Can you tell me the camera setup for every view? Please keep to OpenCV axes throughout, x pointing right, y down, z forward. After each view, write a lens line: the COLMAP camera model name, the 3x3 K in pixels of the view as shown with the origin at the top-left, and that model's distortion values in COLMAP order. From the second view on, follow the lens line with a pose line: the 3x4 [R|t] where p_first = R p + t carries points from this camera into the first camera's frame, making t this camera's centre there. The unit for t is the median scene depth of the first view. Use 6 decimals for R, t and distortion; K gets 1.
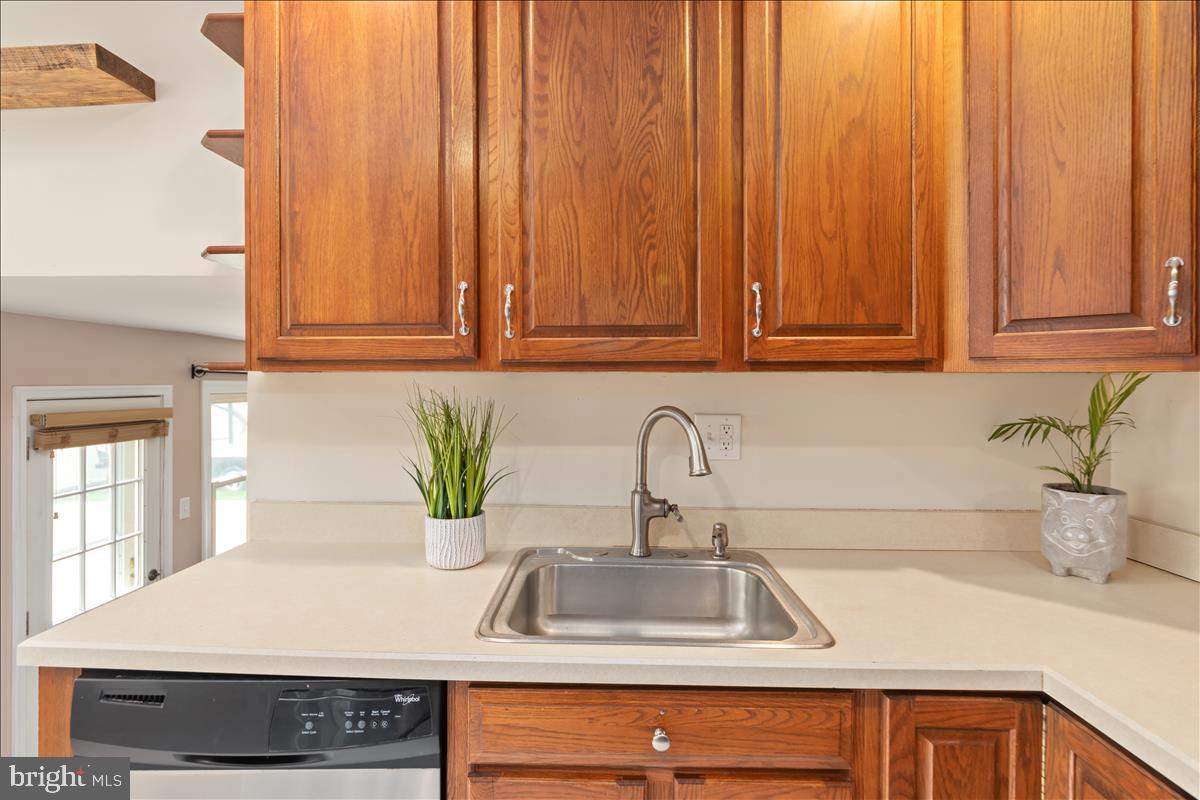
lens RADIAL K [[590.4, 0, 593.8], [0, 590.4, 379.6], [0, 0, 1]] dist [-0.003504, 0.001072]
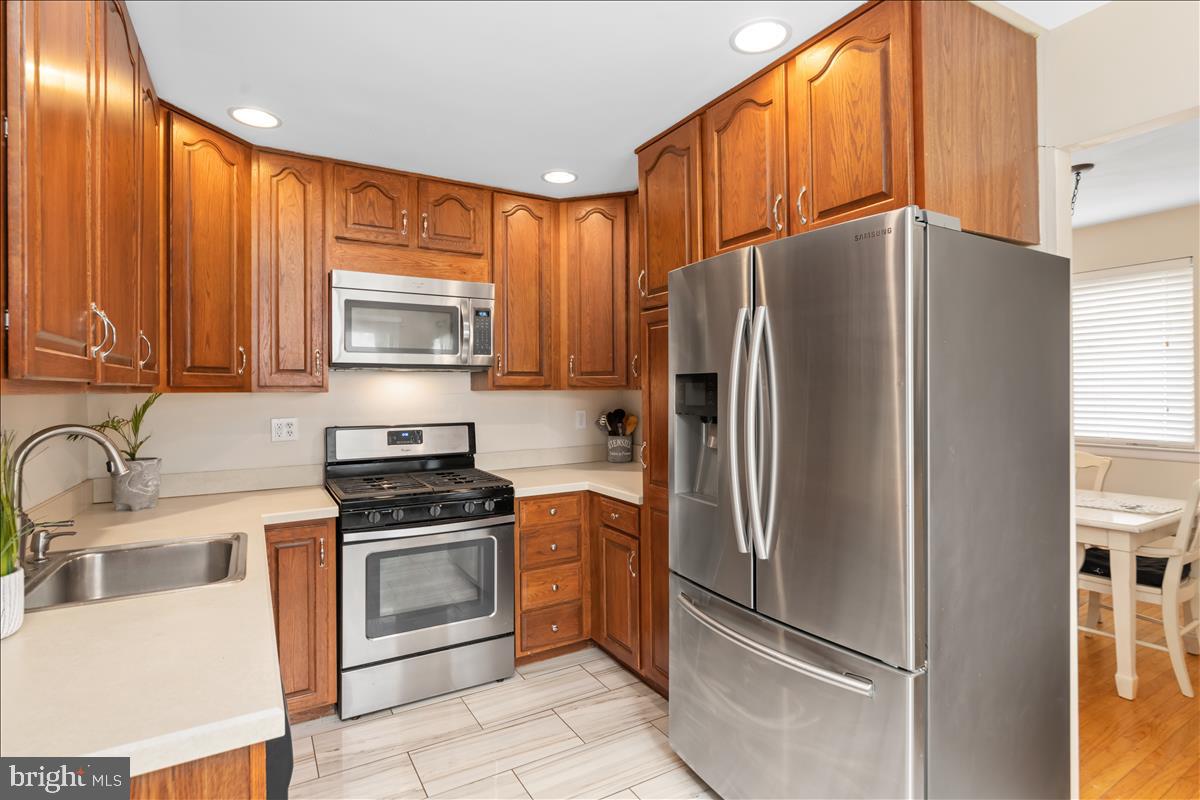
lens RADIAL K [[590.4, 0, 605.9], [0, 590.4, 391.2], [0, 0, 1]] dist [-0.003504, 0.001072]
pose [[-0.542141, -0.002579, 0.840284, -1.488282], [0.002694, 0.999985, 0.004807, -0.022649], [-0.840283, 0.004870, -0.542126, 0.823558]]
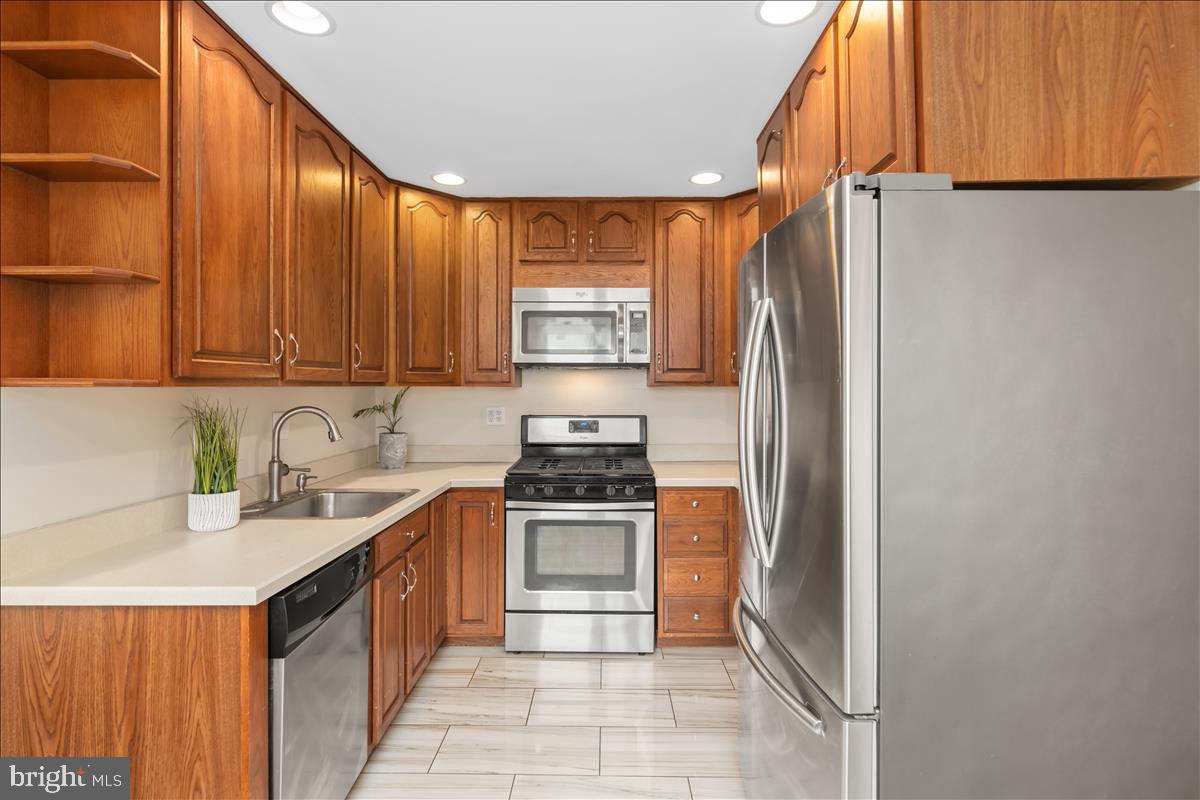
lens RADIAL K [[590.4, 0, 617.7], [0, 590.4, 385.5], [0, 0, 1]] dist [-0.003504, 0.001072]
pose [[-0.040045, -0.001318, 0.999197, -1.800678], [-0.001582, 0.999998, 0.001255, -0.021111], [-0.999197, -0.001530, -0.040047, 0.164675]]
